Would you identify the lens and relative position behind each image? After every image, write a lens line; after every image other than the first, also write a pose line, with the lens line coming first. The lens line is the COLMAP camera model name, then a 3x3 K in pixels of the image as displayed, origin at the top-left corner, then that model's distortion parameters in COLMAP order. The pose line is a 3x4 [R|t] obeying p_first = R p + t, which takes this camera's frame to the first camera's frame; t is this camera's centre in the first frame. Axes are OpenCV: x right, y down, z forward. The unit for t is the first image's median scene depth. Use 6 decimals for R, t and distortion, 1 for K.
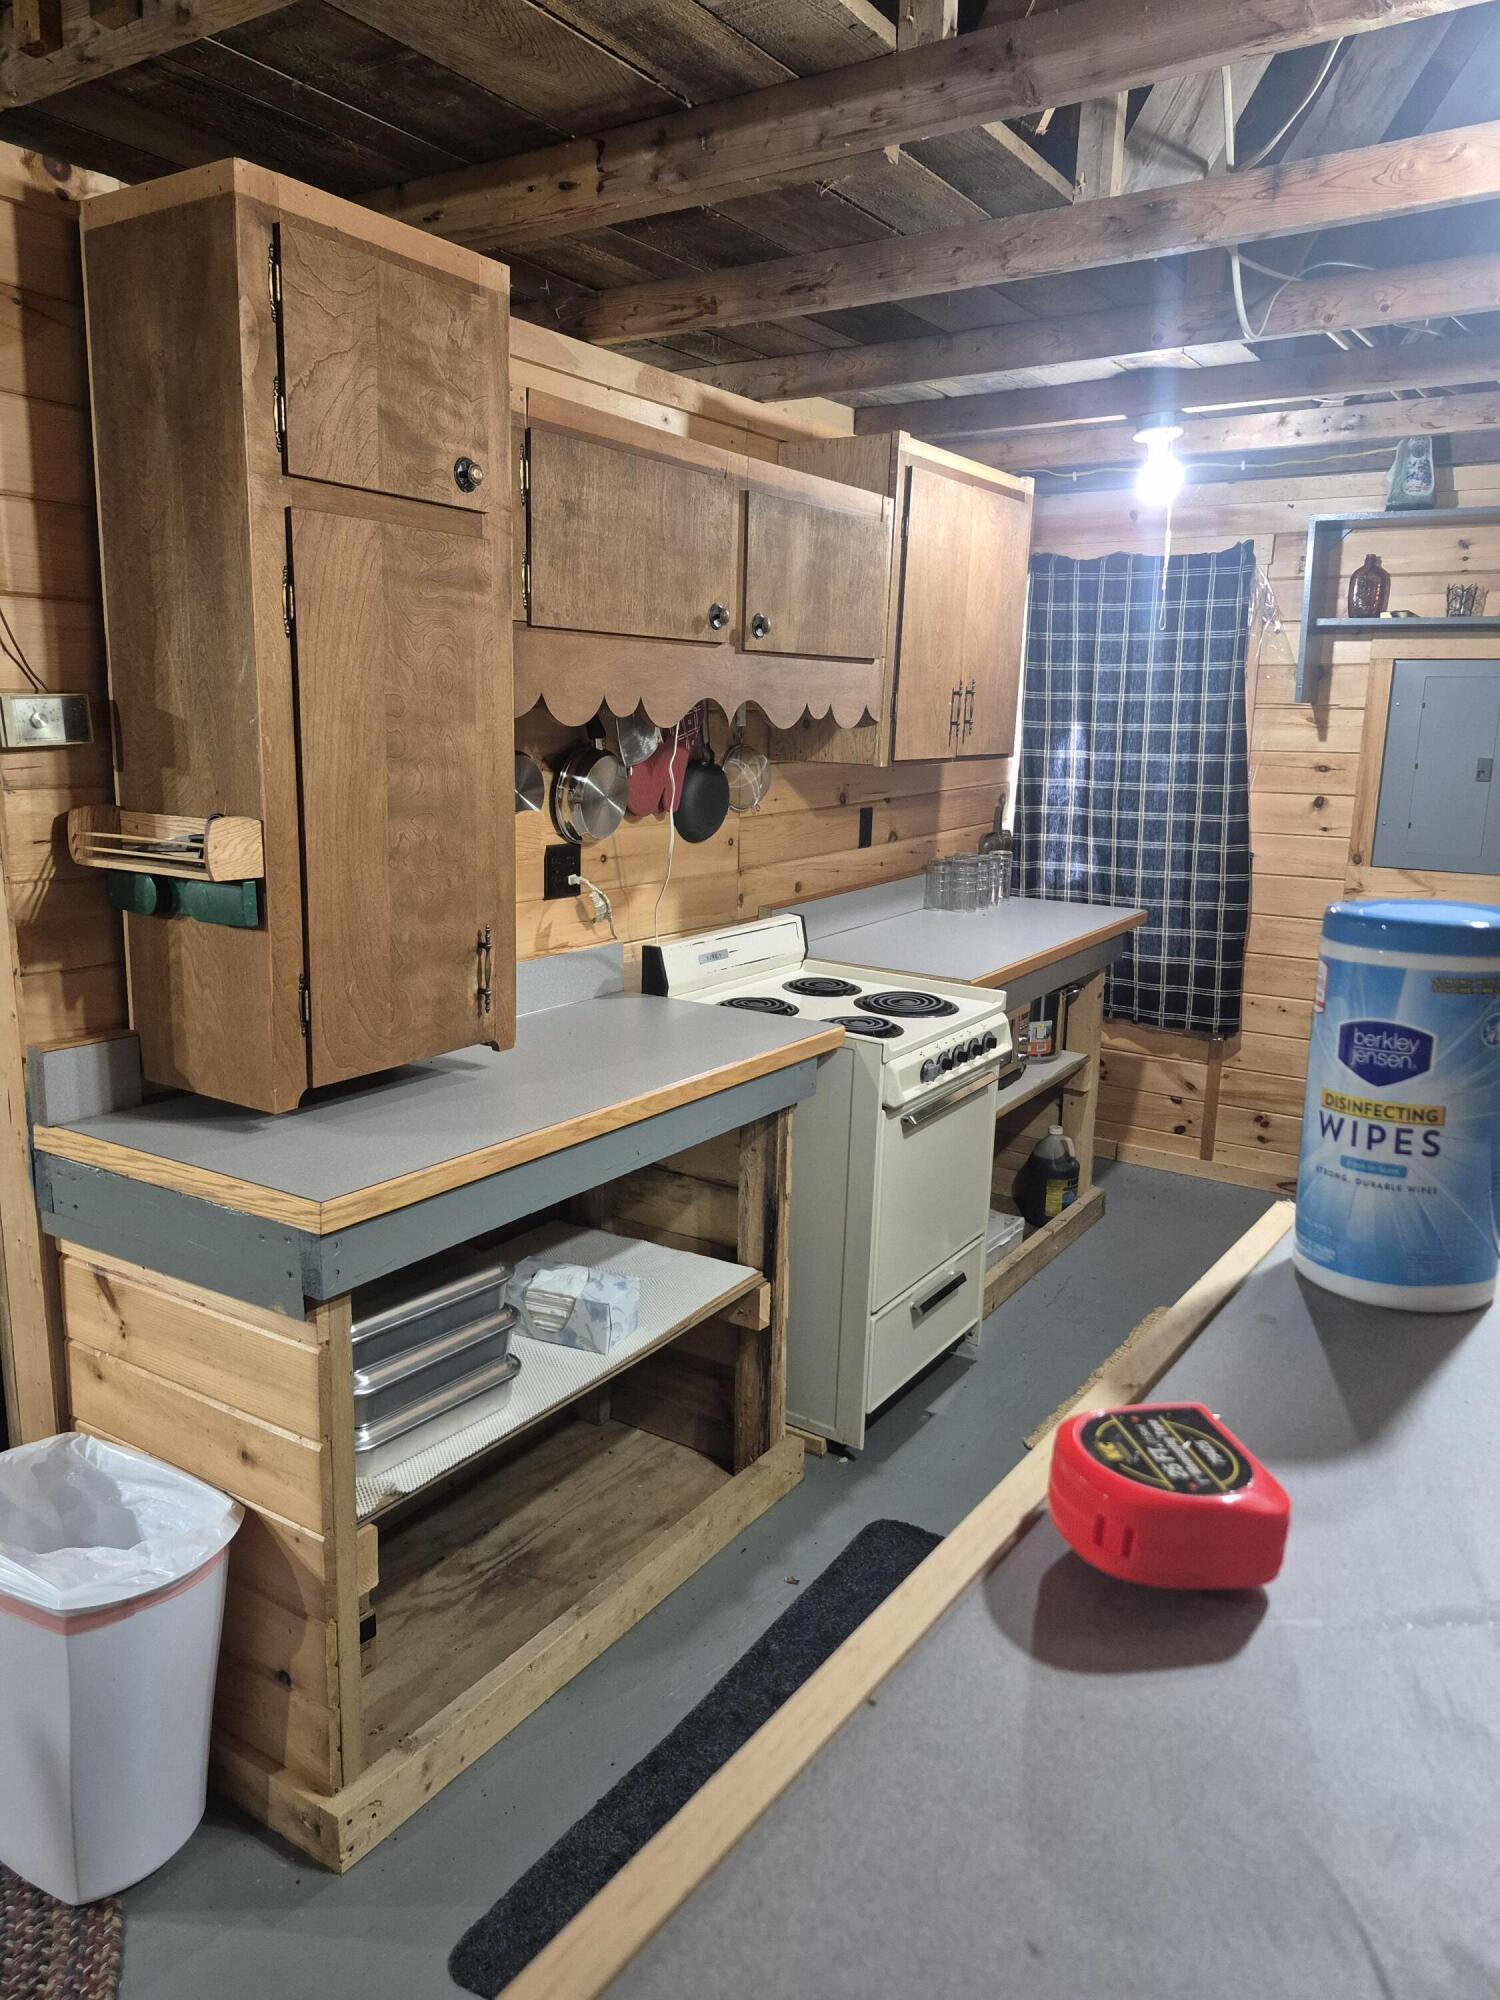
lens RADIAL K [[1383.8, 0, 758.3], [0, 1383.8, 1010.8], [0, 0, 1]] dist [0.072445, -0.075456]
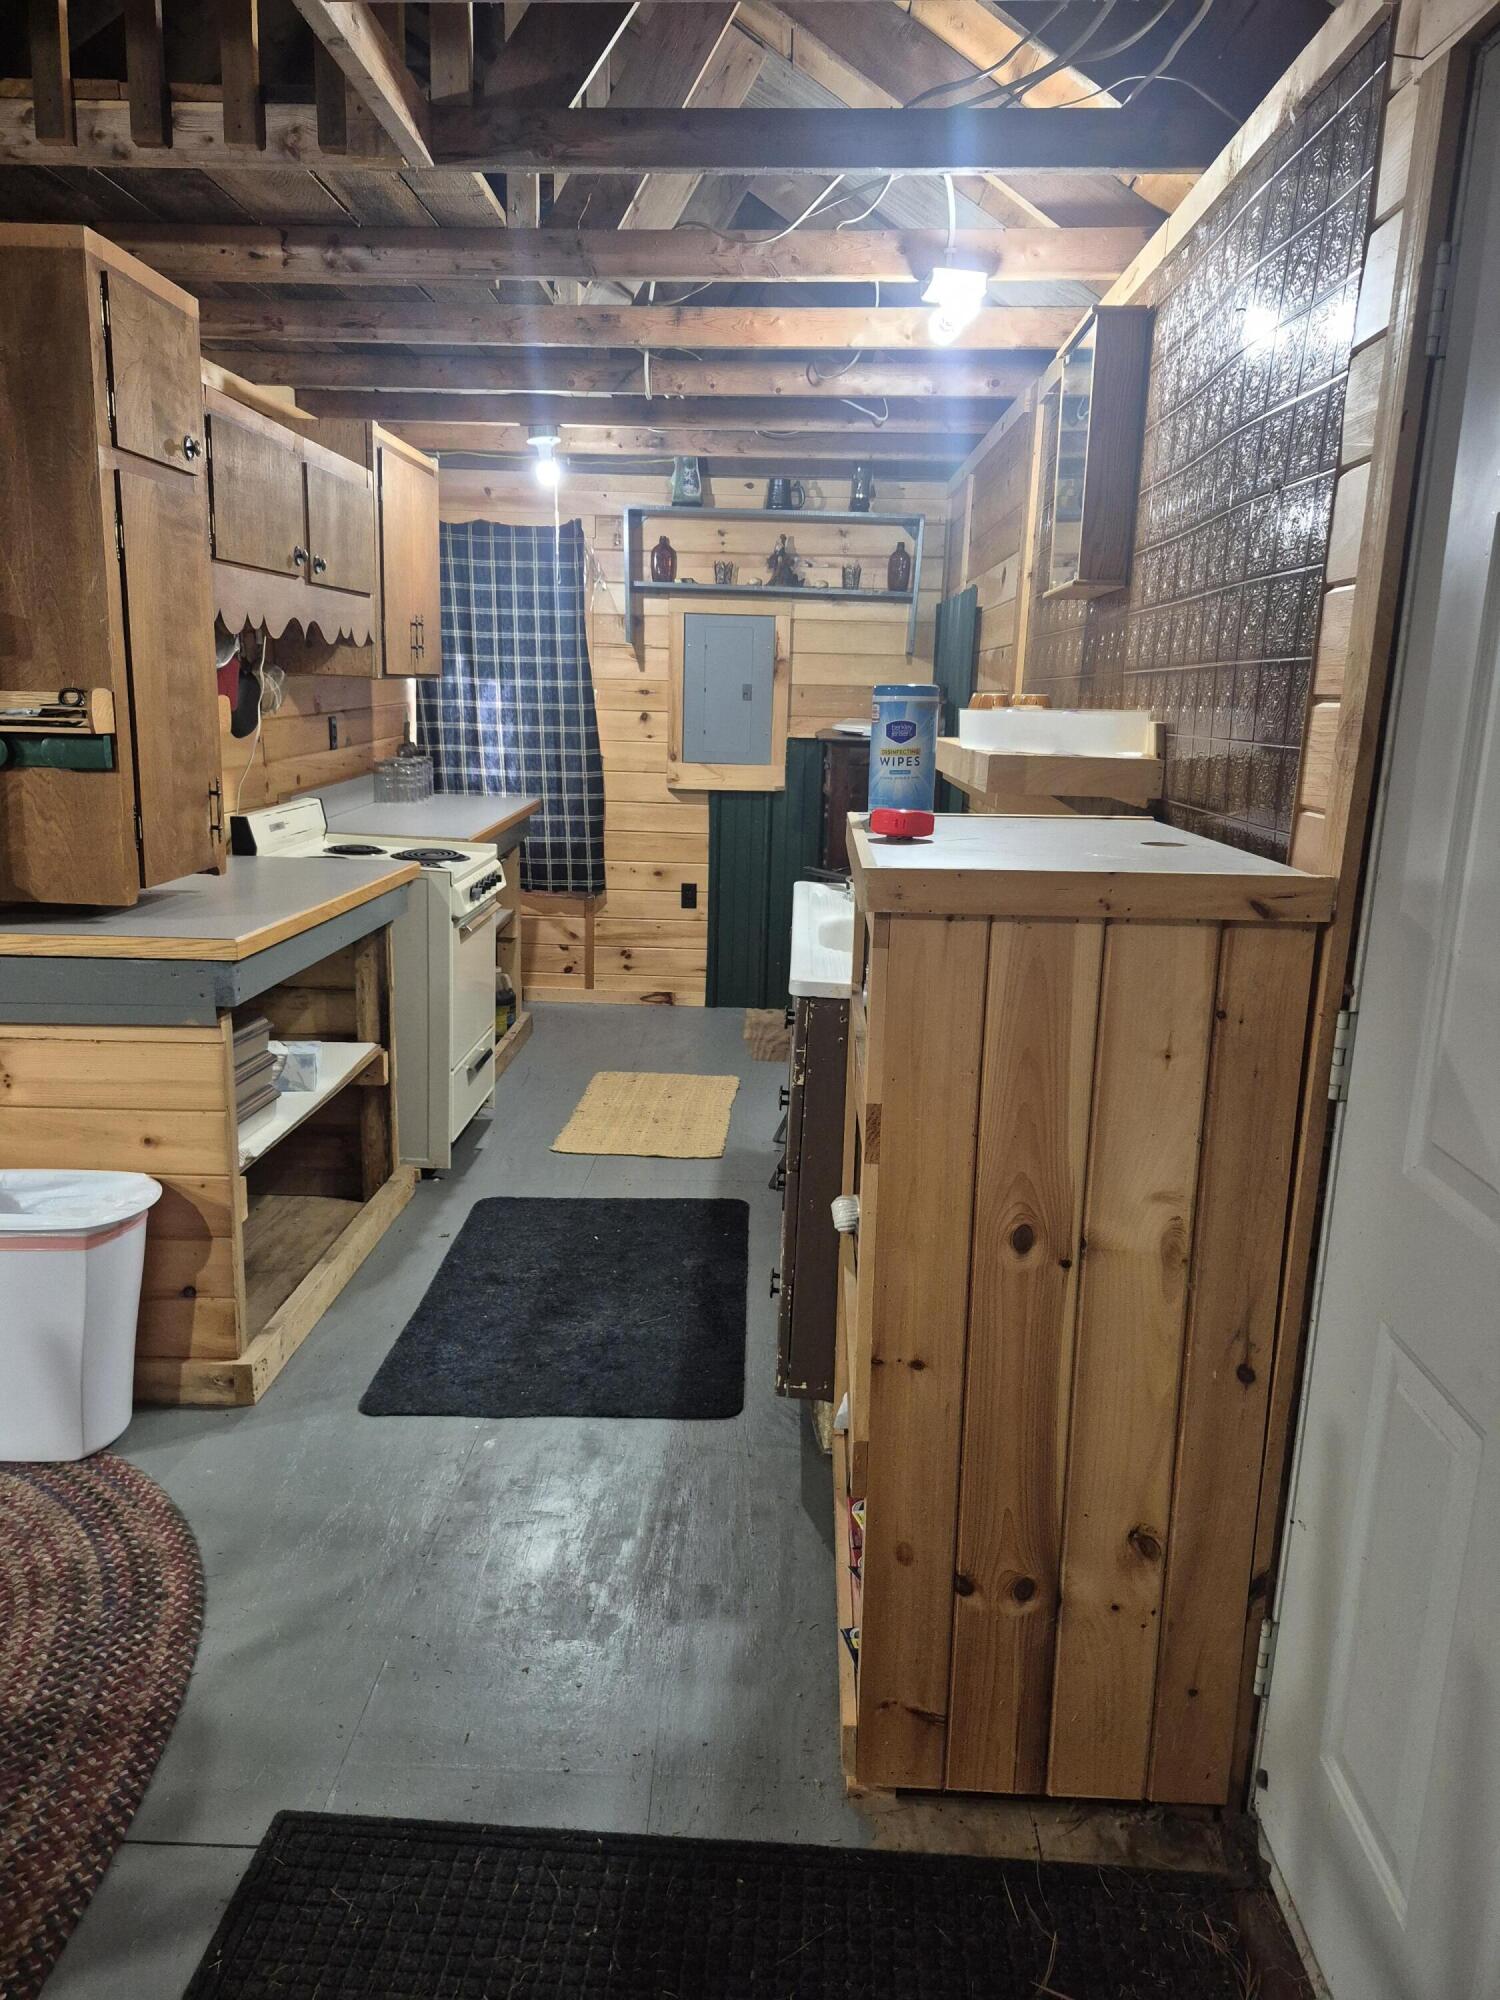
lens RADIAL K [[1383.8, 0, 737.6], [0, 1383.8, 1044.1], [0, 0, 1]] dist [0.072445, -0.075456]
pose [[0.858971, -0.124455, 0.496669, -0.322897], [0.097924, 0.992035, 0.079228, 0.096463], [-0.502573, -0.019419, 0.864317, -0.321500]]
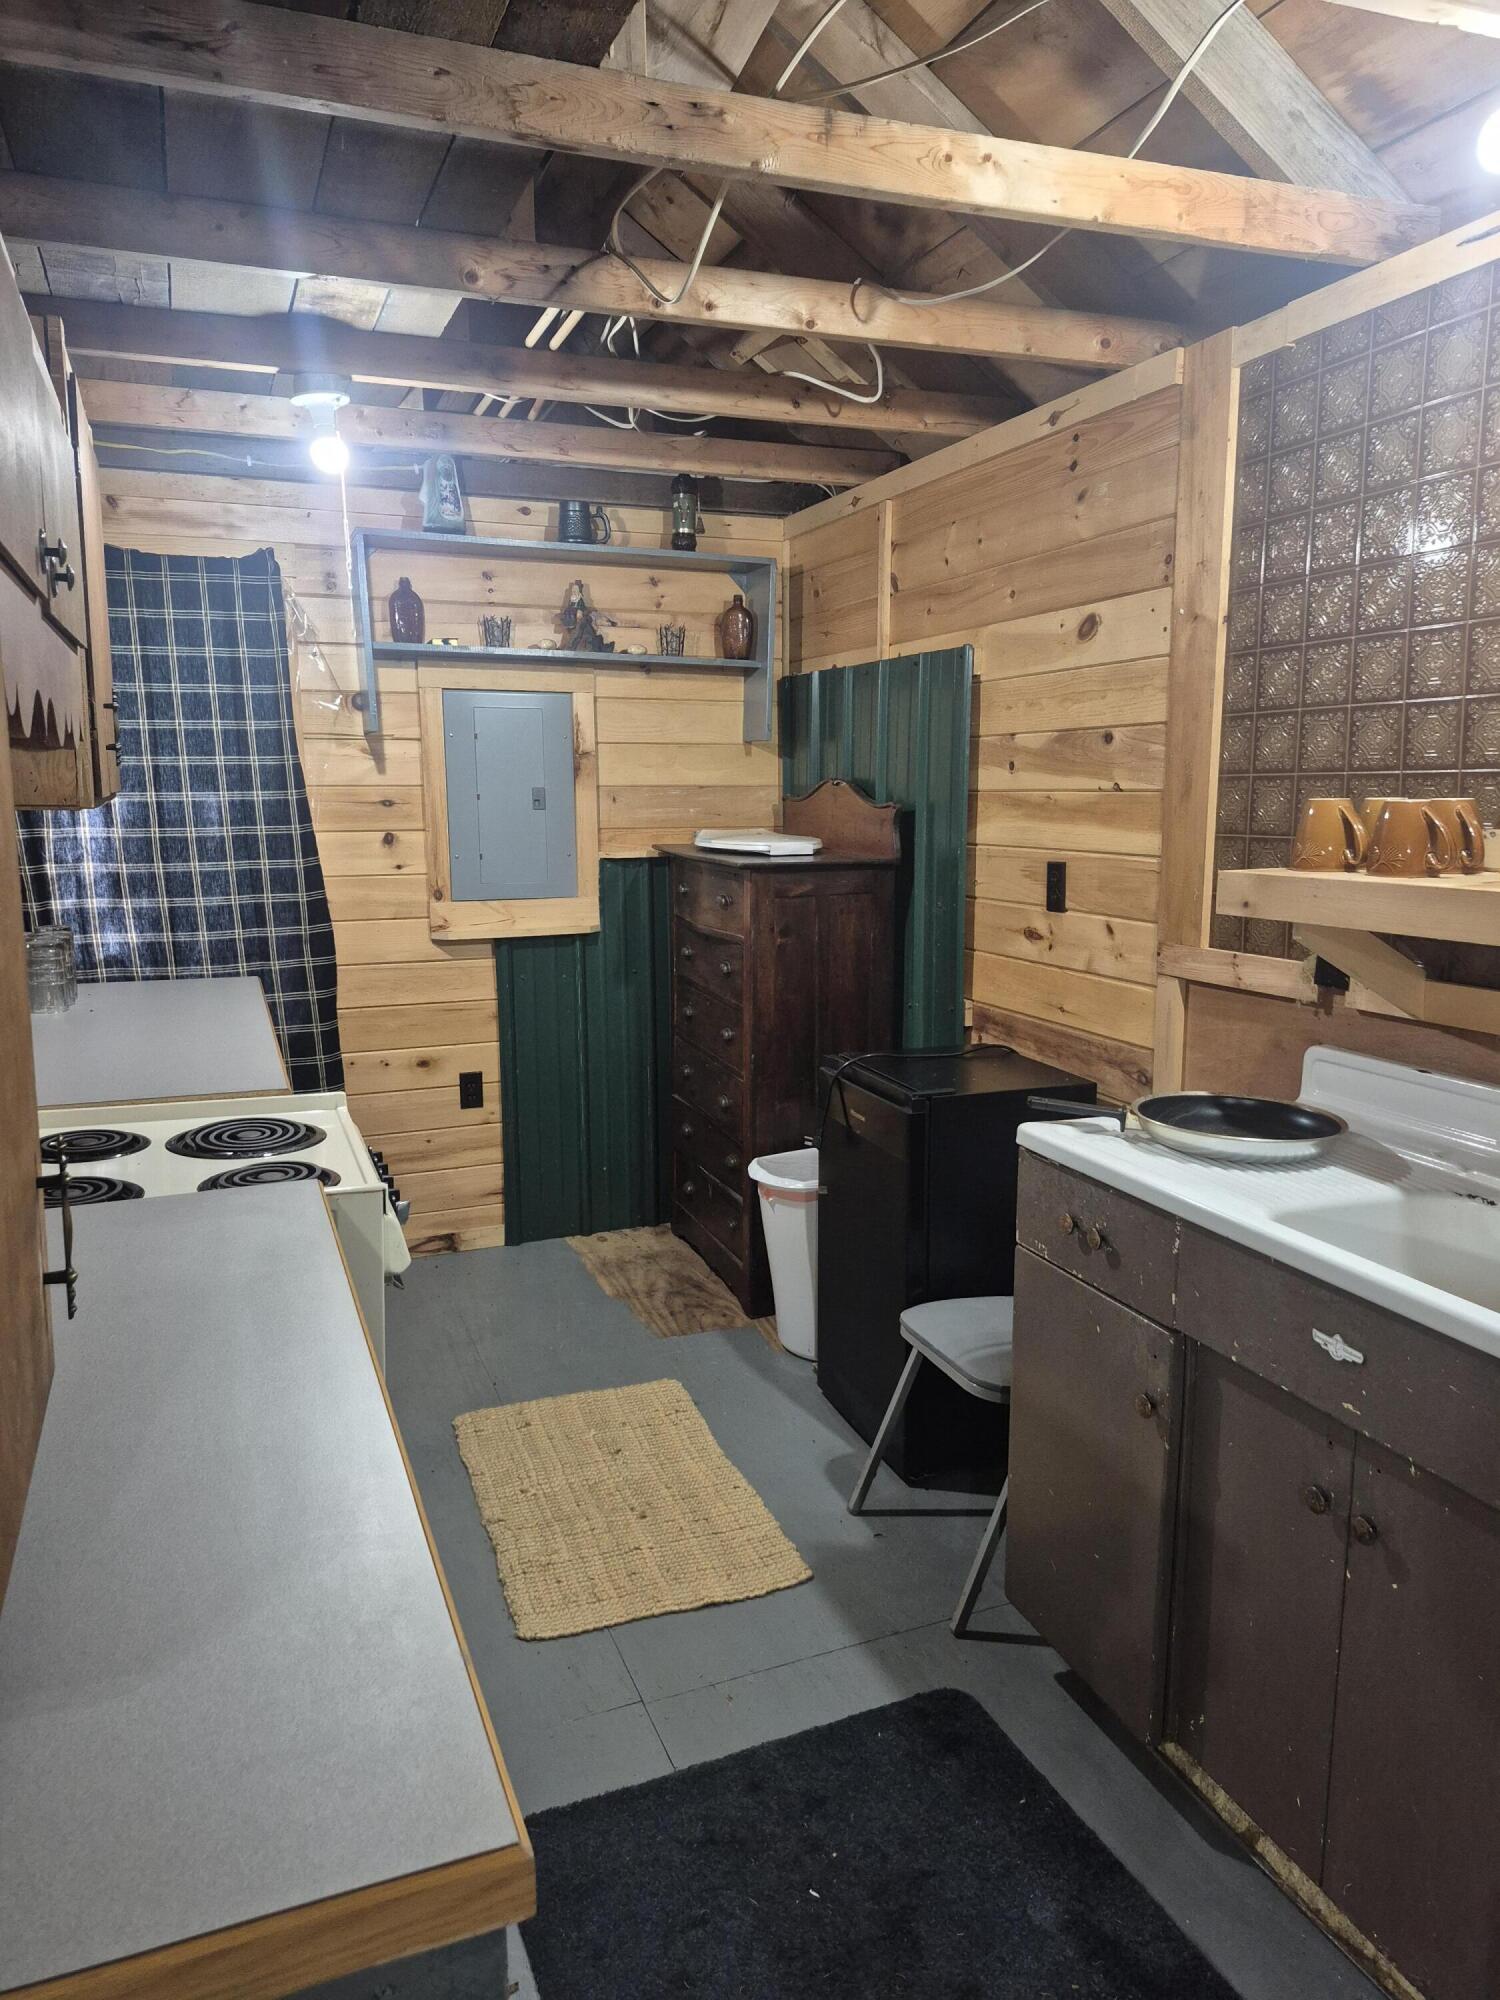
lens RADIAL K [[1383.8, 0, 756.9], [0, 1383.8, 1020.3], [0, 0, 1]] dist [0.072445, -0.075456]
pose [[0.578127, -0.163070, 0.799486, -0.291821], [0.186995, 0.980227, 0.064716, -0.058751], [-0.794231, 0.112086, 0.597189, 0.347130]]
